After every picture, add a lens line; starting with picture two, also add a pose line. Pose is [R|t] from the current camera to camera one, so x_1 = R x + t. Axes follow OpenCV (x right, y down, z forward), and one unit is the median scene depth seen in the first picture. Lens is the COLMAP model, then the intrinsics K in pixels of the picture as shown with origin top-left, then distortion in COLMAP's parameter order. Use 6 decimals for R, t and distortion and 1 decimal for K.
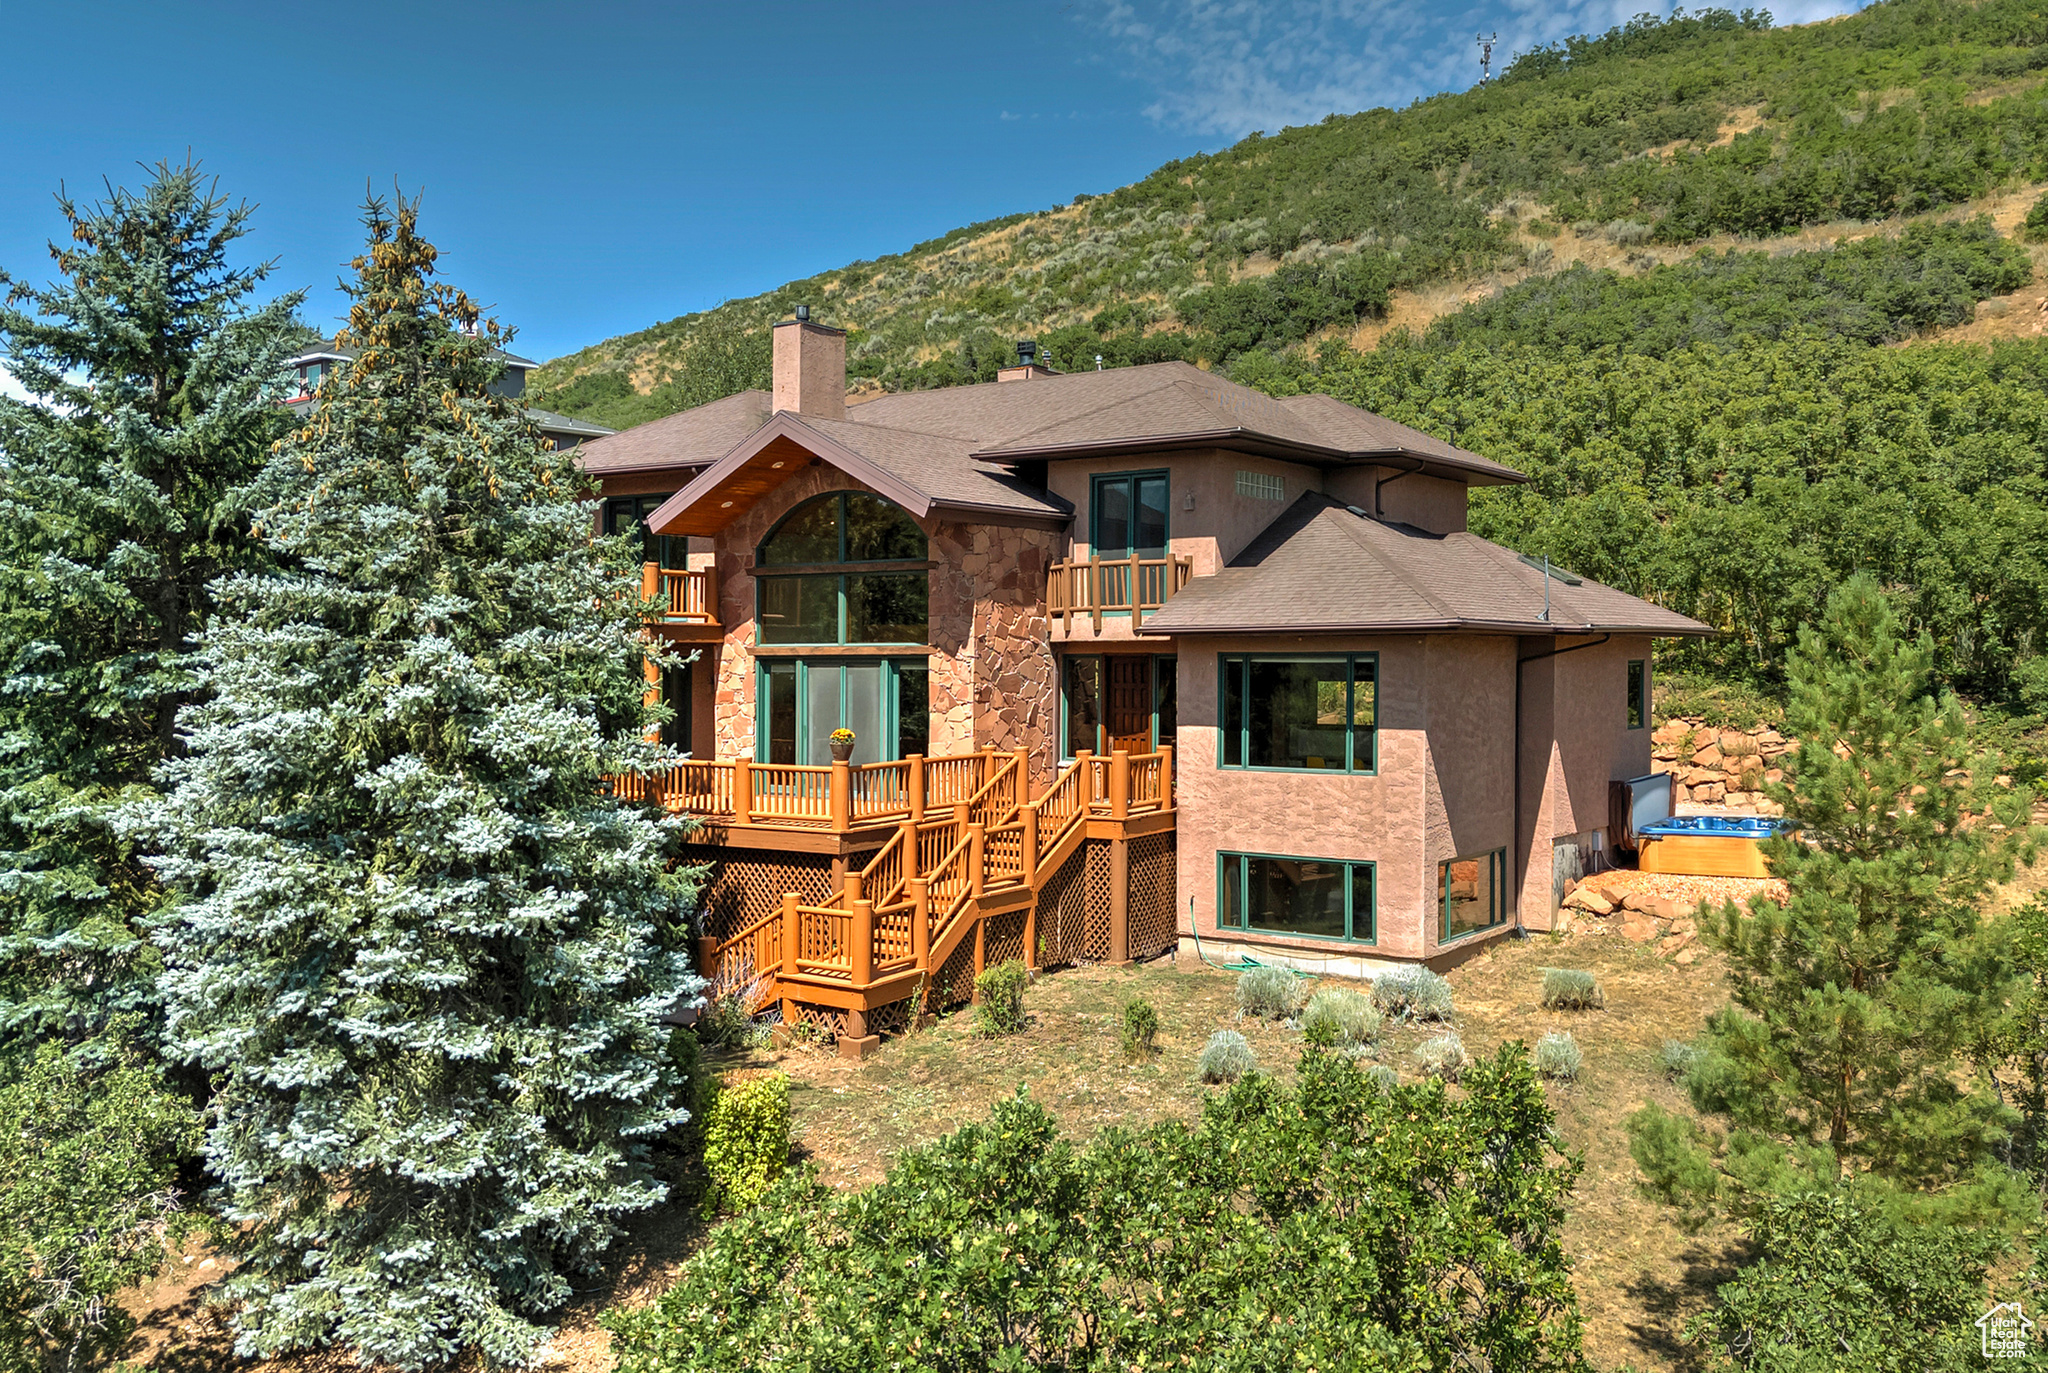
lens RADIAL K [[1780.2, 0, 1053.0], [0, 1780.2, 655.0], [0, 0, 1]] dist [0.094462, -0.186933]
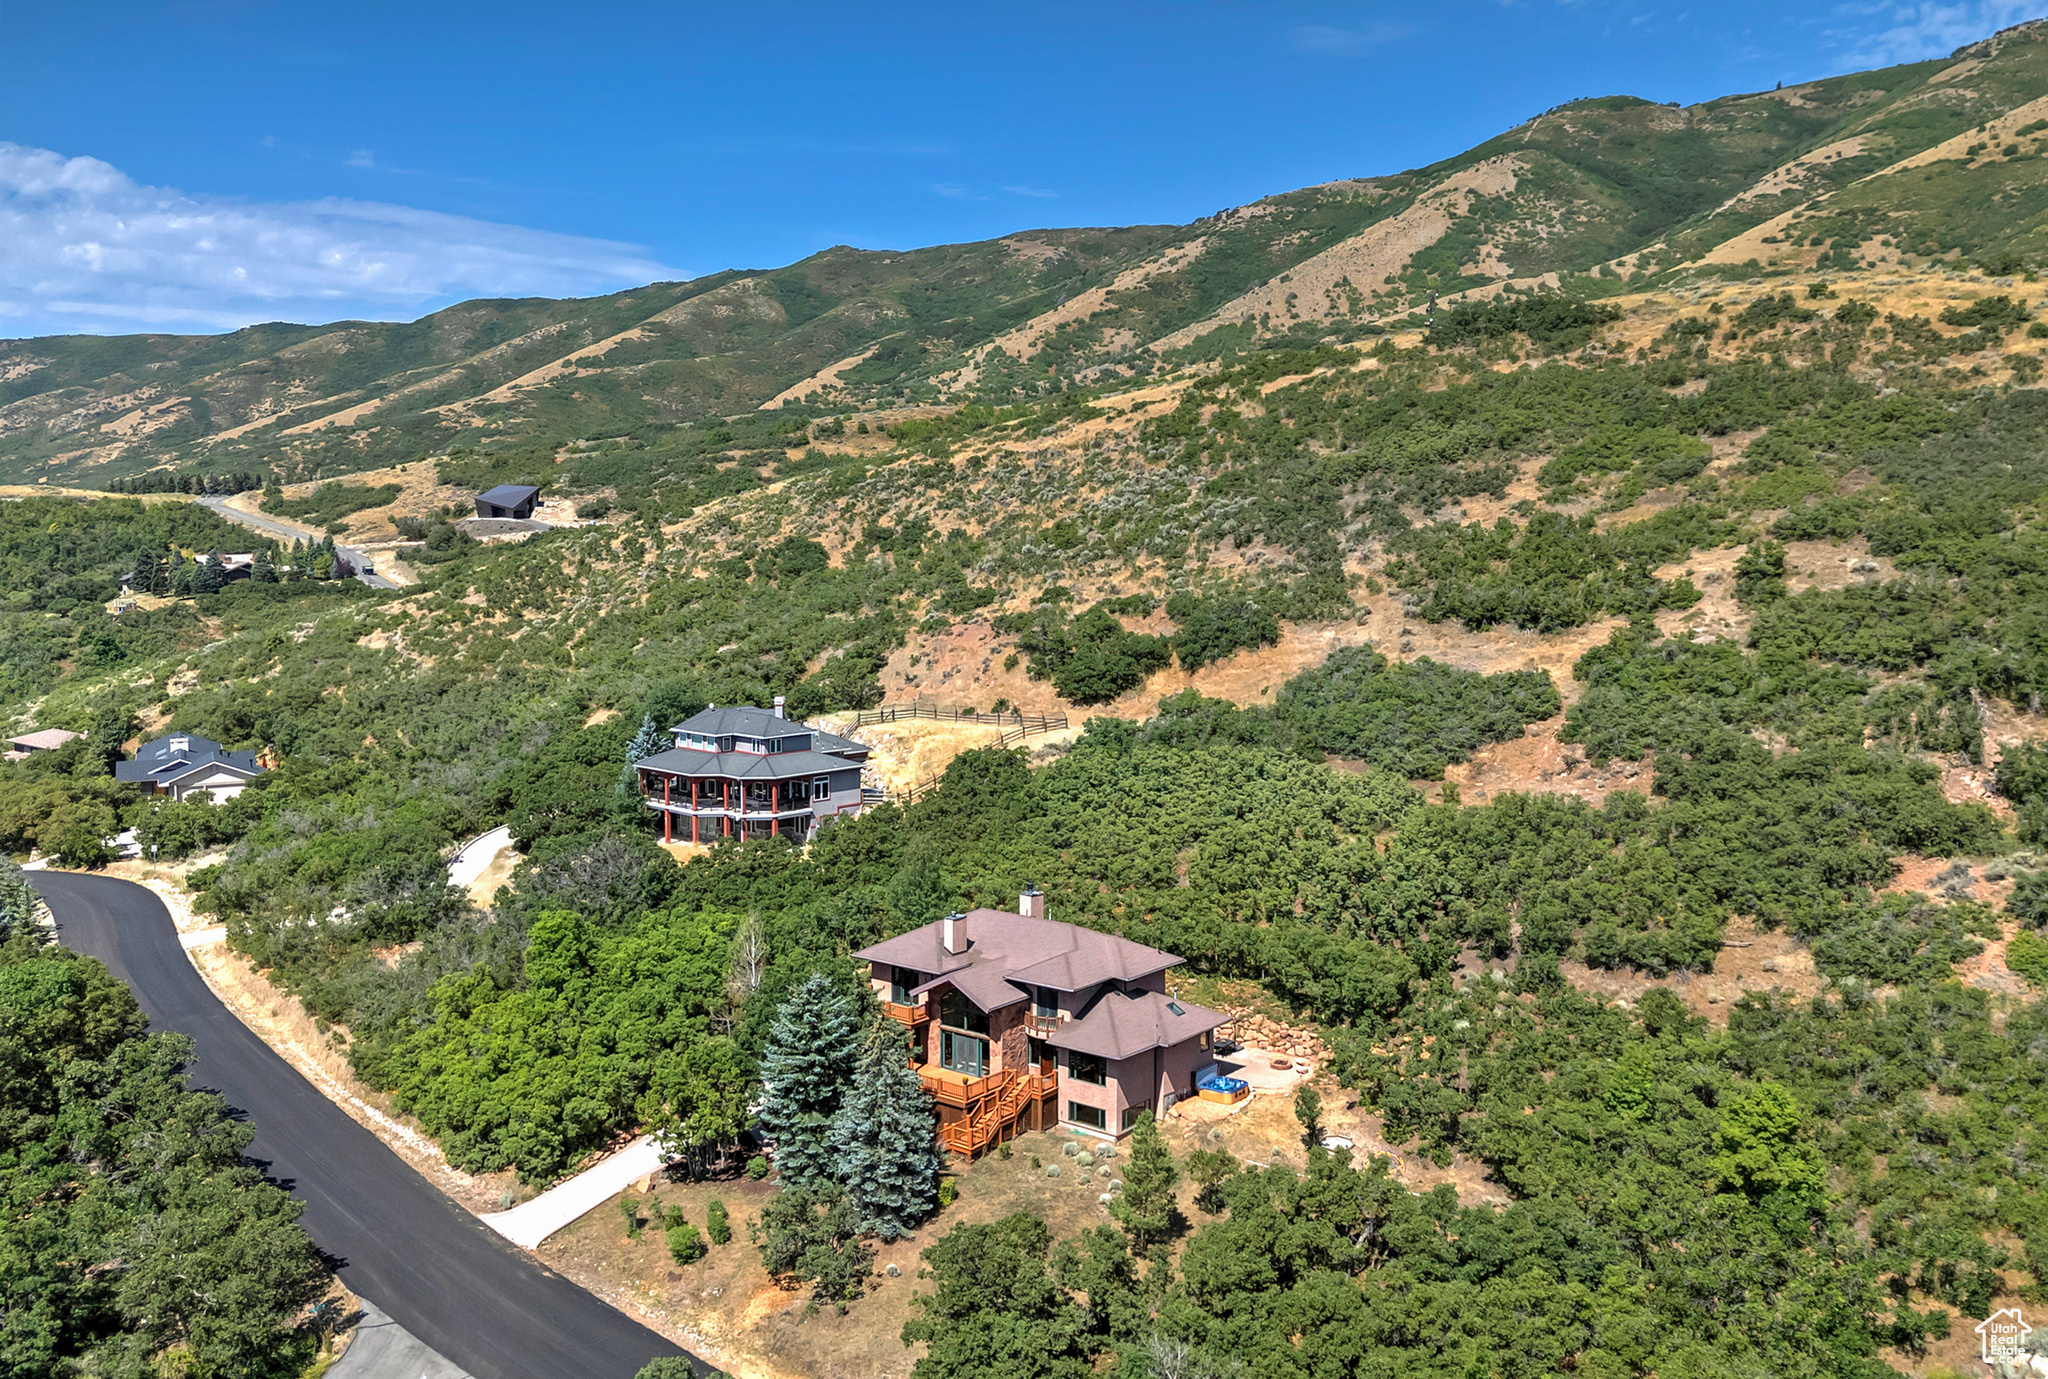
lens RADIAL K [[1779.7, 0, 1051.8], [0, 1779.7, 700.5], [0, 0, 1]] dist [0.143994, -0.327562]
pose [[0.997447, 0.005671, -0.071191, 0.317472], [0.001969, 0.994279, 0.106793, -1.103575], [0.071389, -0.106661, 0.991729, -2.566235]]
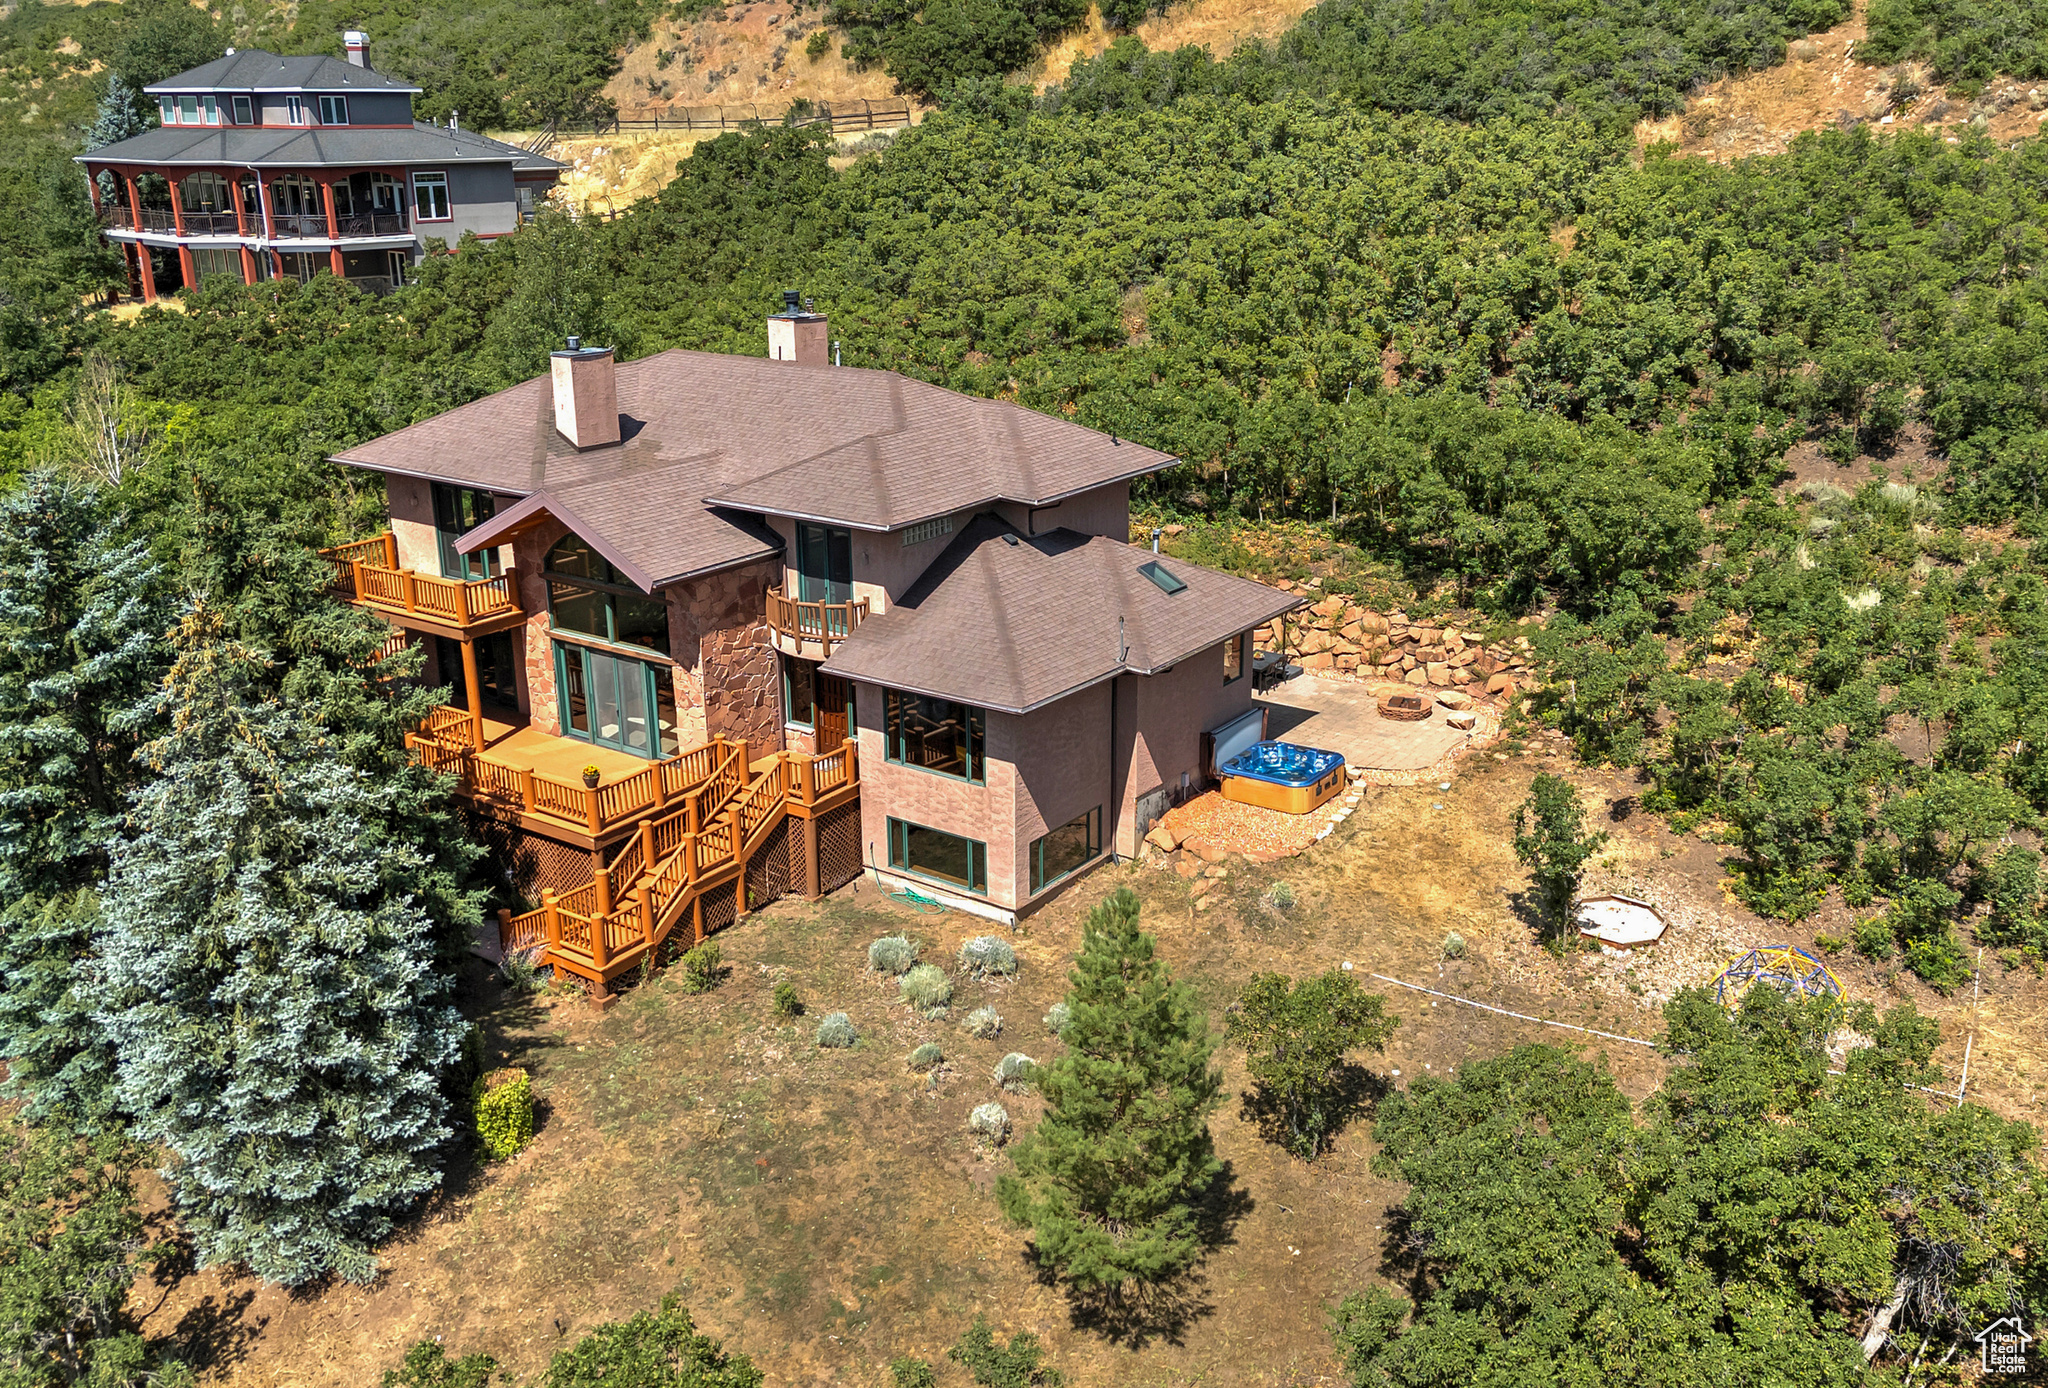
lens RADIAL K [[1779.7, 0, 1051.8], [0, 1779.7, 705.0], [0, 0, 1]] dist [0.143994, -0.327562]
pose [[0.999998, 0.000525, -0.001926, 0.225270], [0.000108, 0.949147, 0.314834, -0.410596], [0.001994, -0.314834, 0.949145, -0.285192]]
